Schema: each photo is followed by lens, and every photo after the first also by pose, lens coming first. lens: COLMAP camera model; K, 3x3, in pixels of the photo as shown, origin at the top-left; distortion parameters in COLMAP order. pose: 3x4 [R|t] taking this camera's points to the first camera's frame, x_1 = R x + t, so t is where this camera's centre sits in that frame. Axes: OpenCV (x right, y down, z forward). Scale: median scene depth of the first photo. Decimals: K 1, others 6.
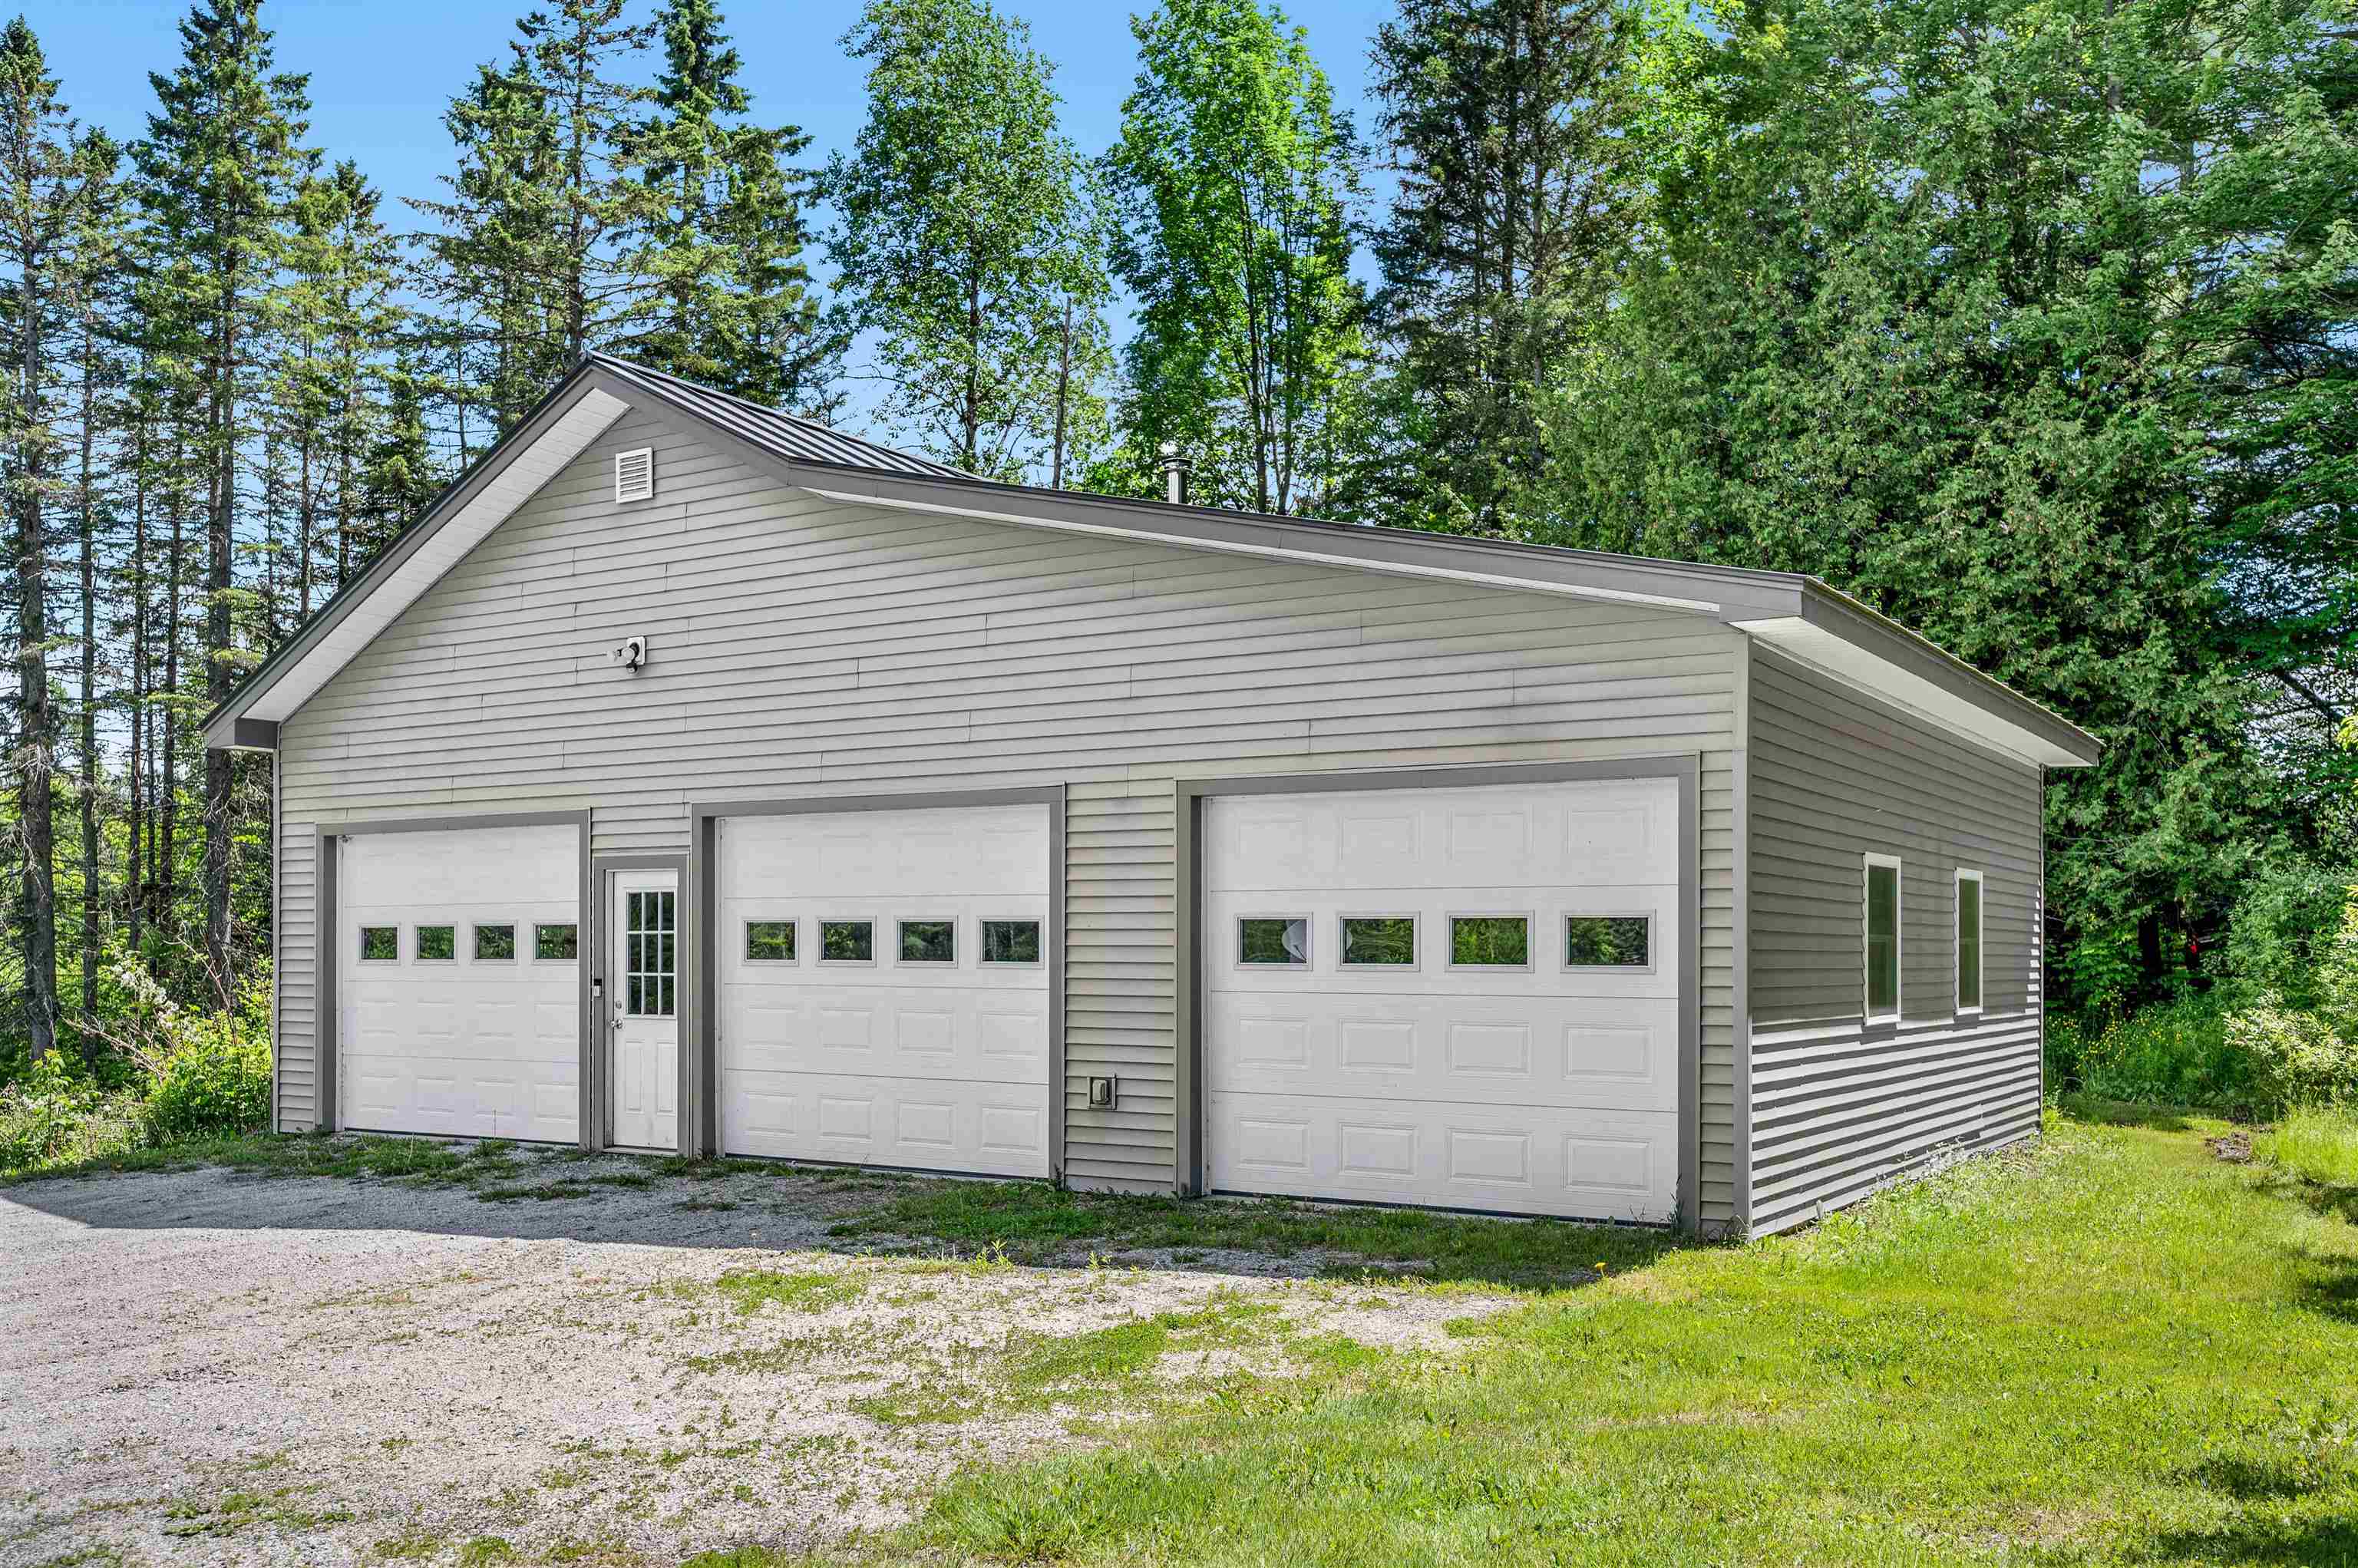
lens RADIAL K [[2137.0, 0, 1065.7], [0, 2137.0, 946.6], [0, 0, 1]] dist [-0.014960, -0.033644]
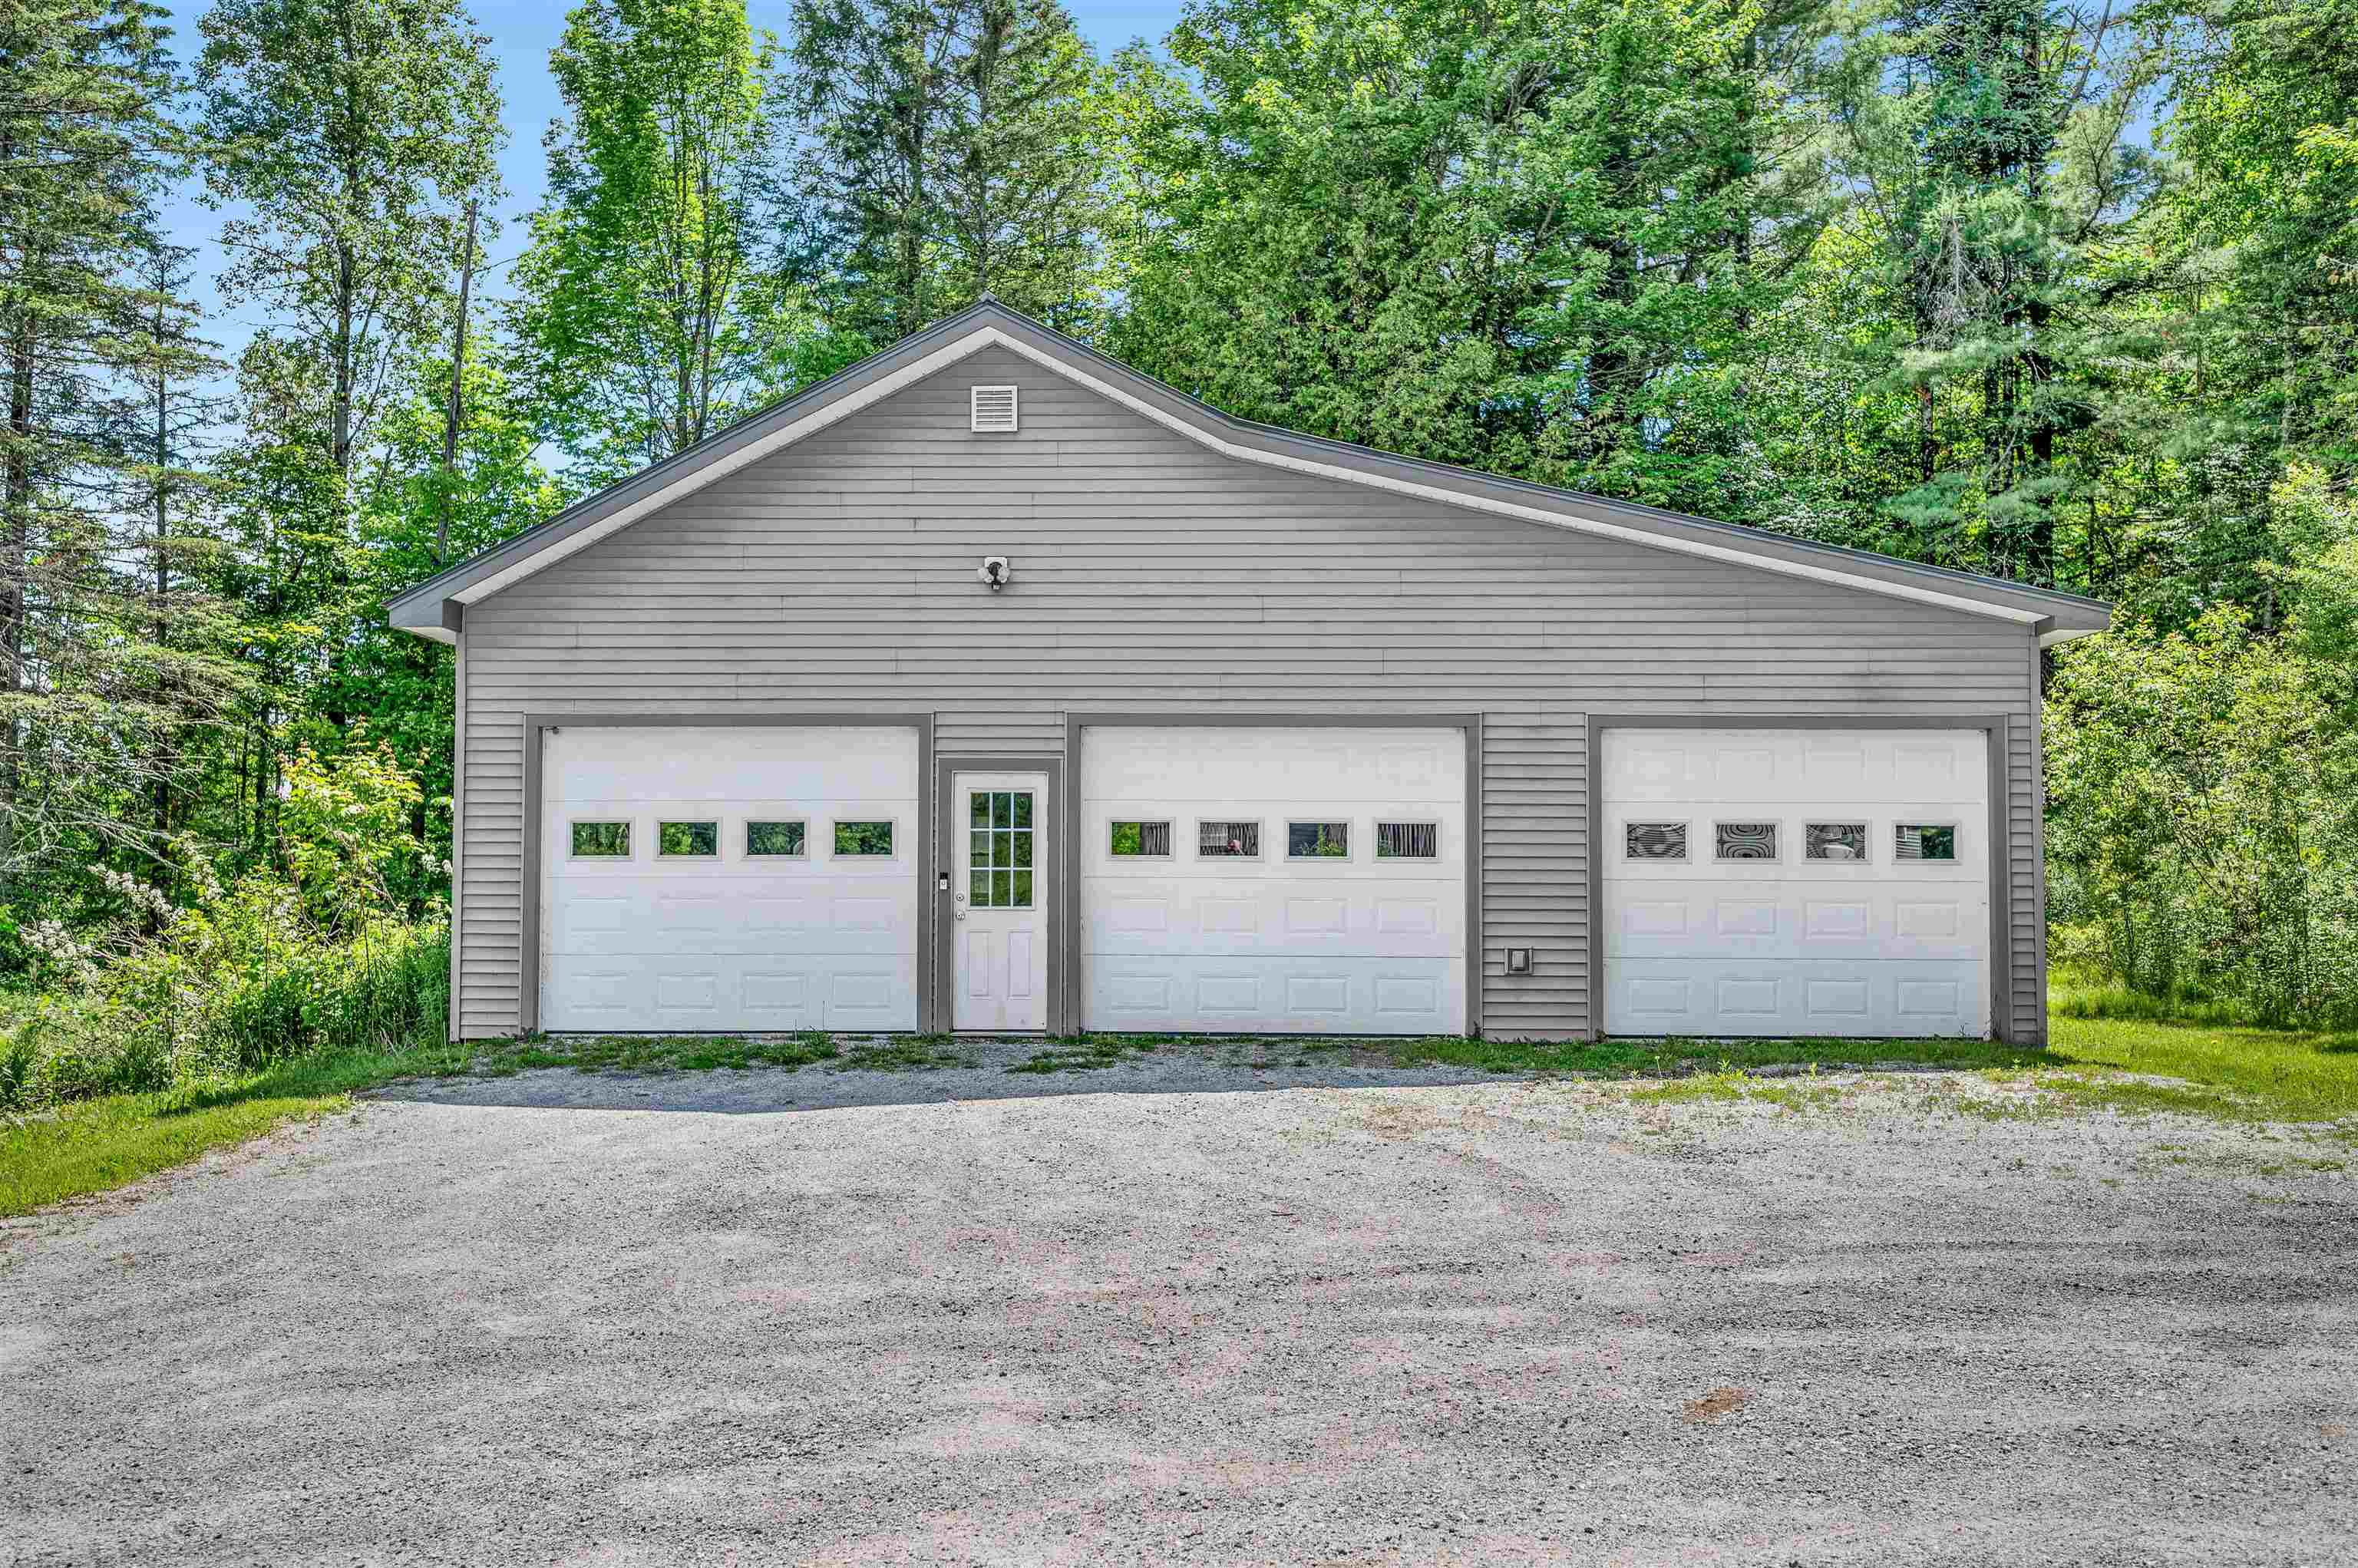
lens RADIAL K [[2137.0, 0, 1175.2], [0, 2137.0, 786.2], [0, 0, 1]] dist [-0.014960, -0.033644]
pose [[0.852108, 0.018869, 0.523026, -0.690940], [-0.002867, 0.999503, -0.031388, 0.004914], [-0.523359, 0.025246, 0.851738, 0.032793]]
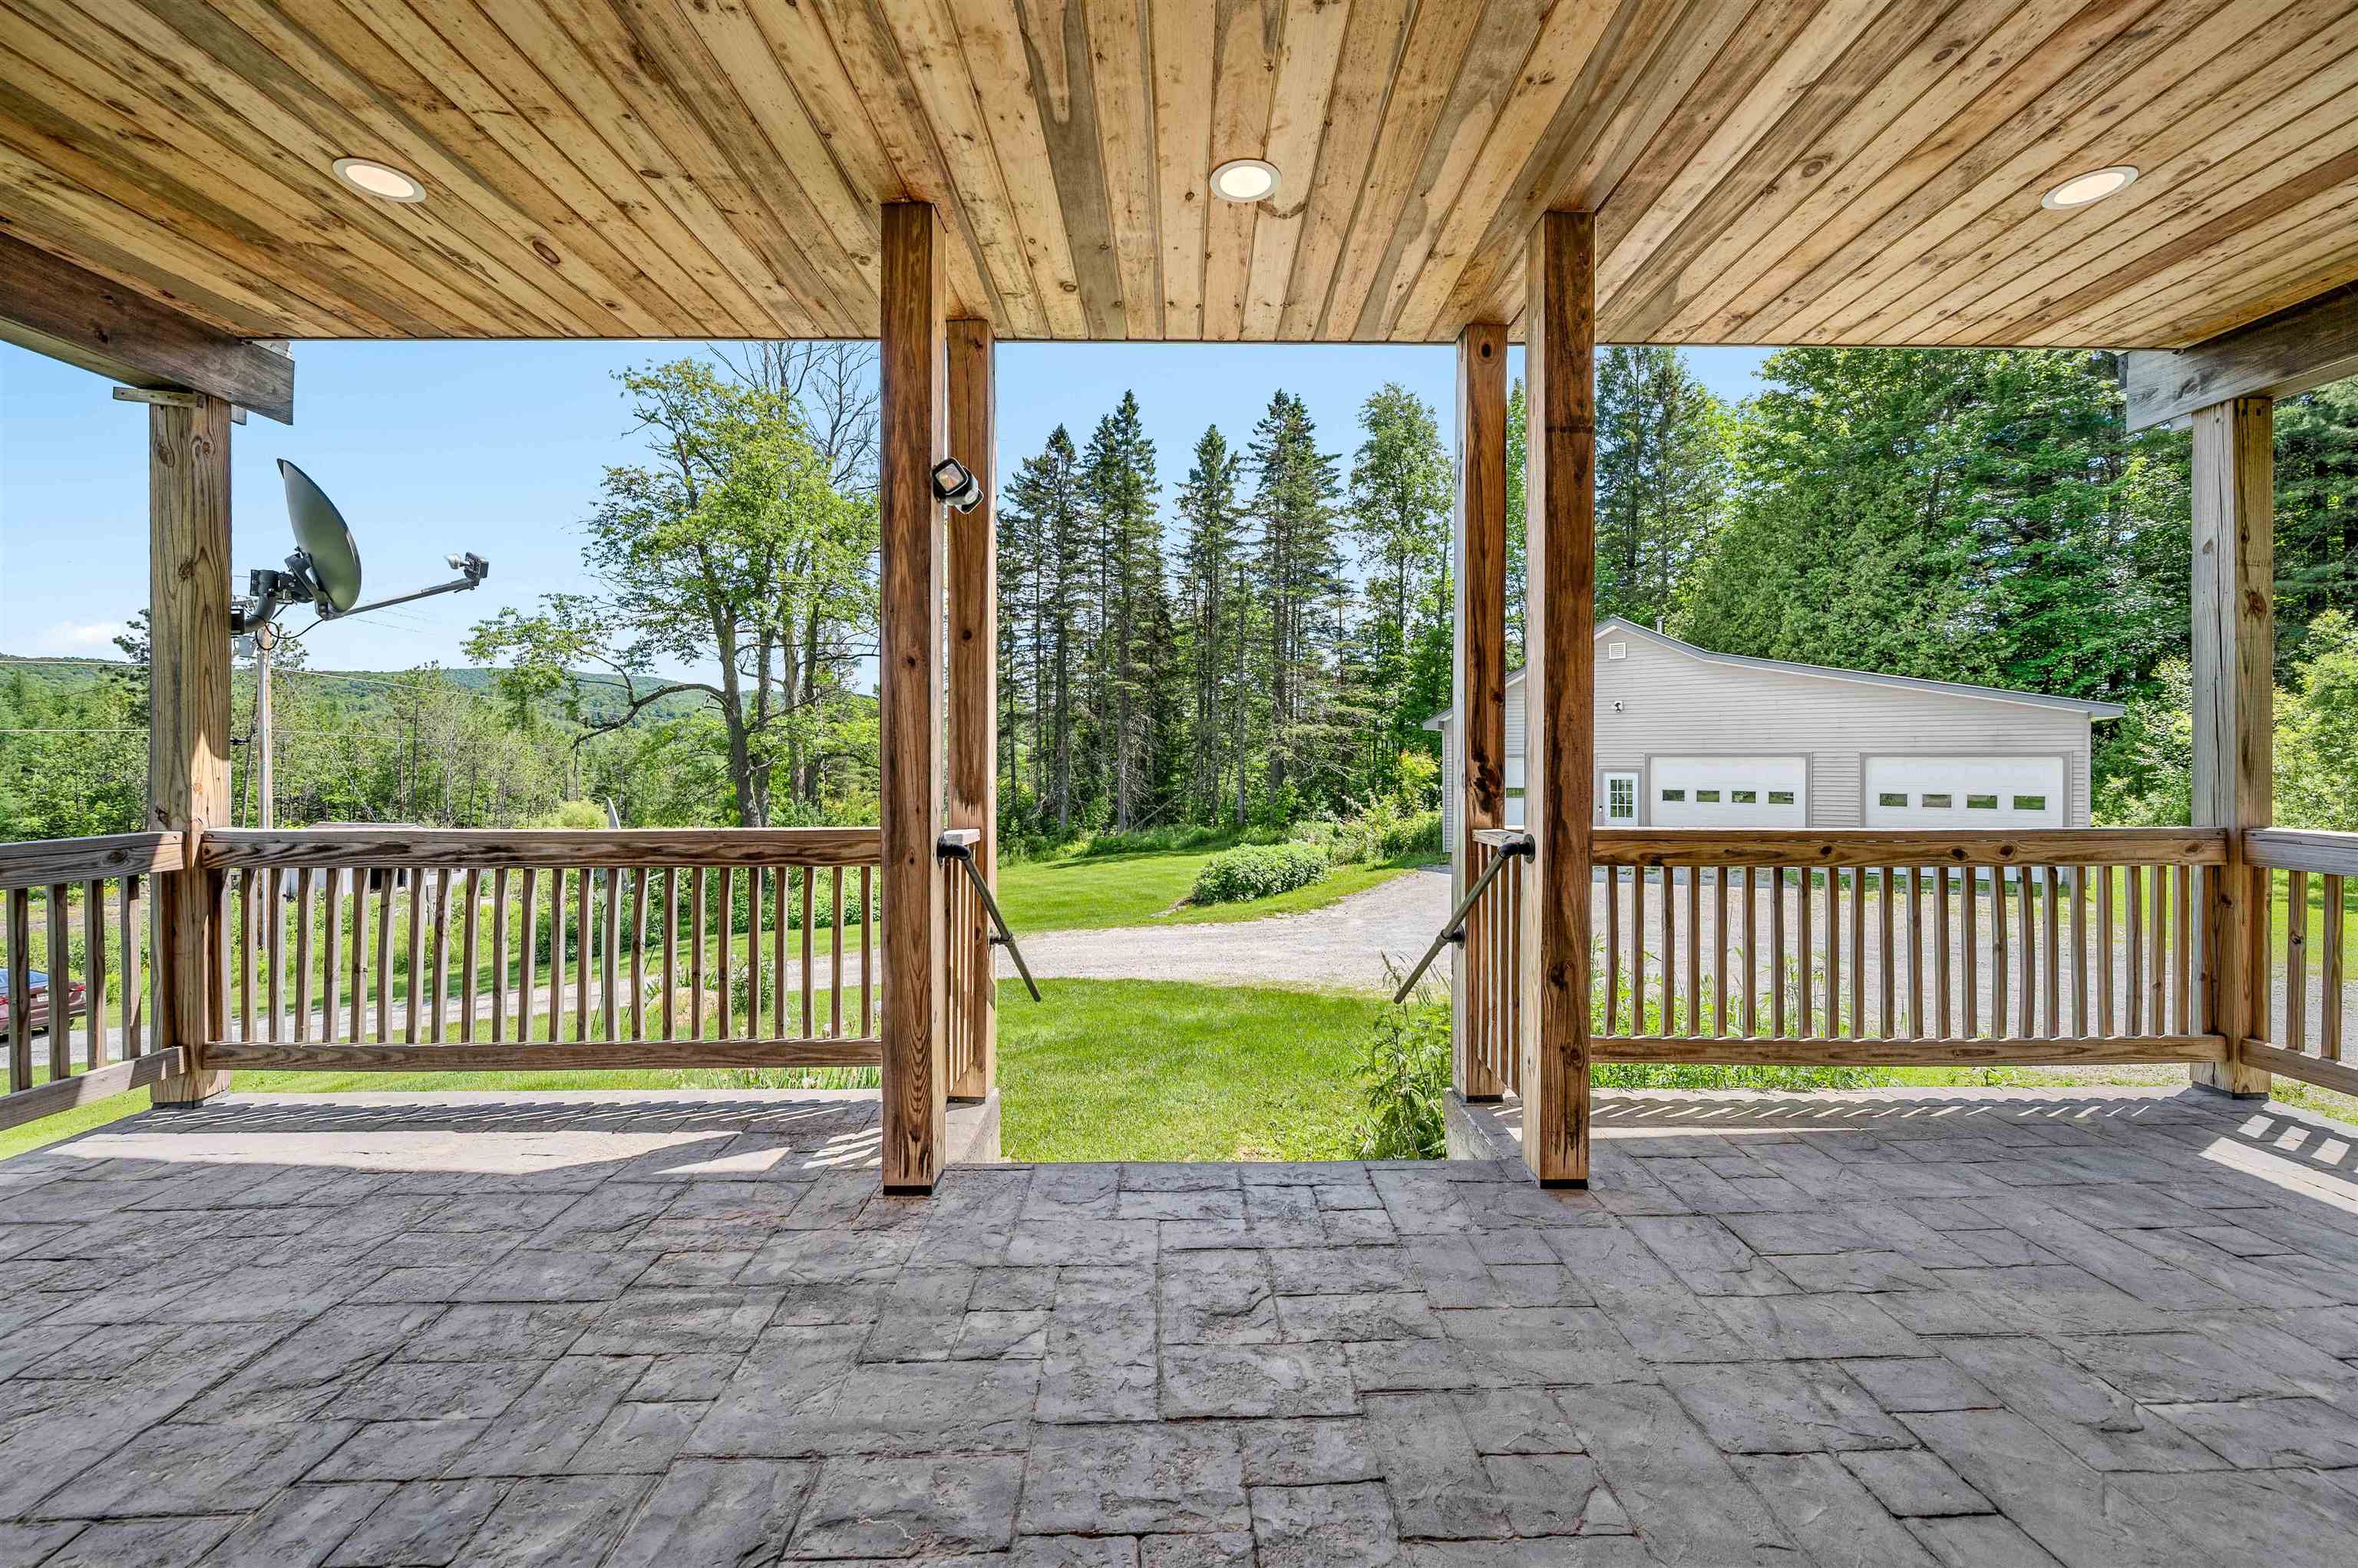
lens RADIAL K [[936.4, 0, 1173.5], [0, 936.4, 741.8], [0, 0, 1]] dist [0.000035, 0.000530]
pose [[0.997980, -0.012078, -0.062365, -0.794513], [0.011373, 0.999867, -0.011647, -0.075086], [0.062497, 0.010914, 0.997985, -0.476706]]
